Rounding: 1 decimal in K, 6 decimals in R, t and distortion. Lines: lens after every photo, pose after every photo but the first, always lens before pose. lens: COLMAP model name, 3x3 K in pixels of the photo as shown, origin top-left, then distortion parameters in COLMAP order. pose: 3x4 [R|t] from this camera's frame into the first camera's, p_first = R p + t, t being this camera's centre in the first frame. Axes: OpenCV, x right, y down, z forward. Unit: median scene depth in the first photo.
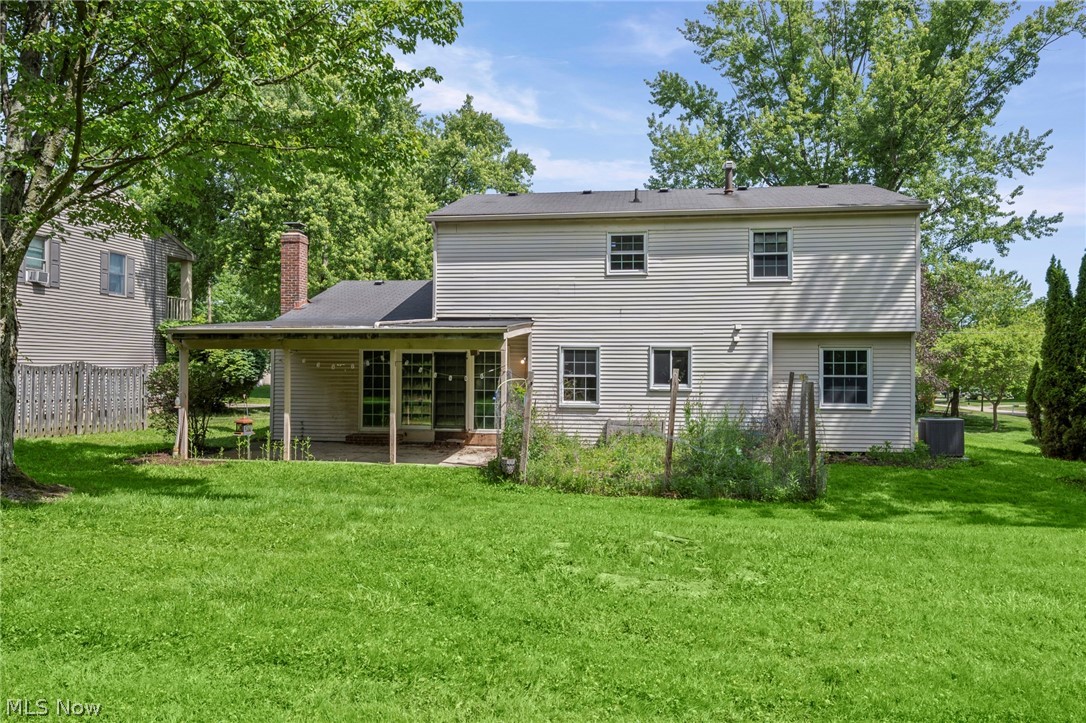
lens RADIAL K [[804.1, 0, 541.8], [0, 804.1, 343.8], [0, 0, 1]] dist [0.023243, -0.003164]
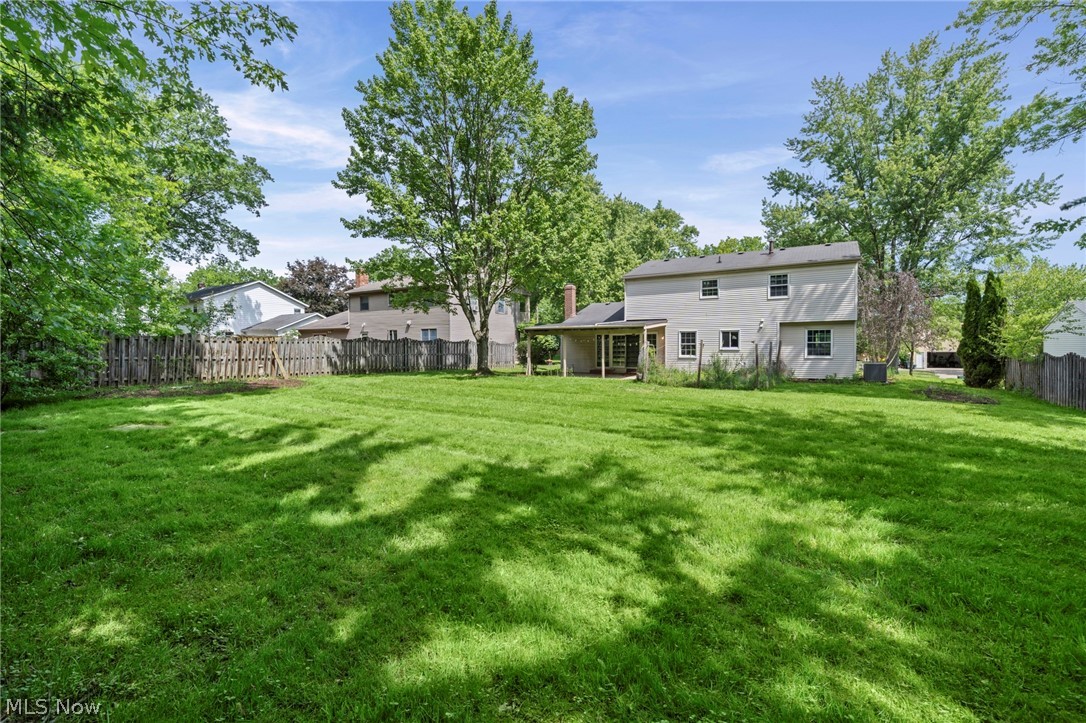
lens RADIAL K [[467.6, 0, 541.0], [0, 467.6, 355.9], [0, 0, 1]] dist [-0.002218, -0.000386]
pose [[0.926425, -0.004583, -0.376451, 0.148057], [0.025608, 0.998377, 0.050865, -0.004079], [0.375607, -0.056763, 0.925039, -0.351270]]
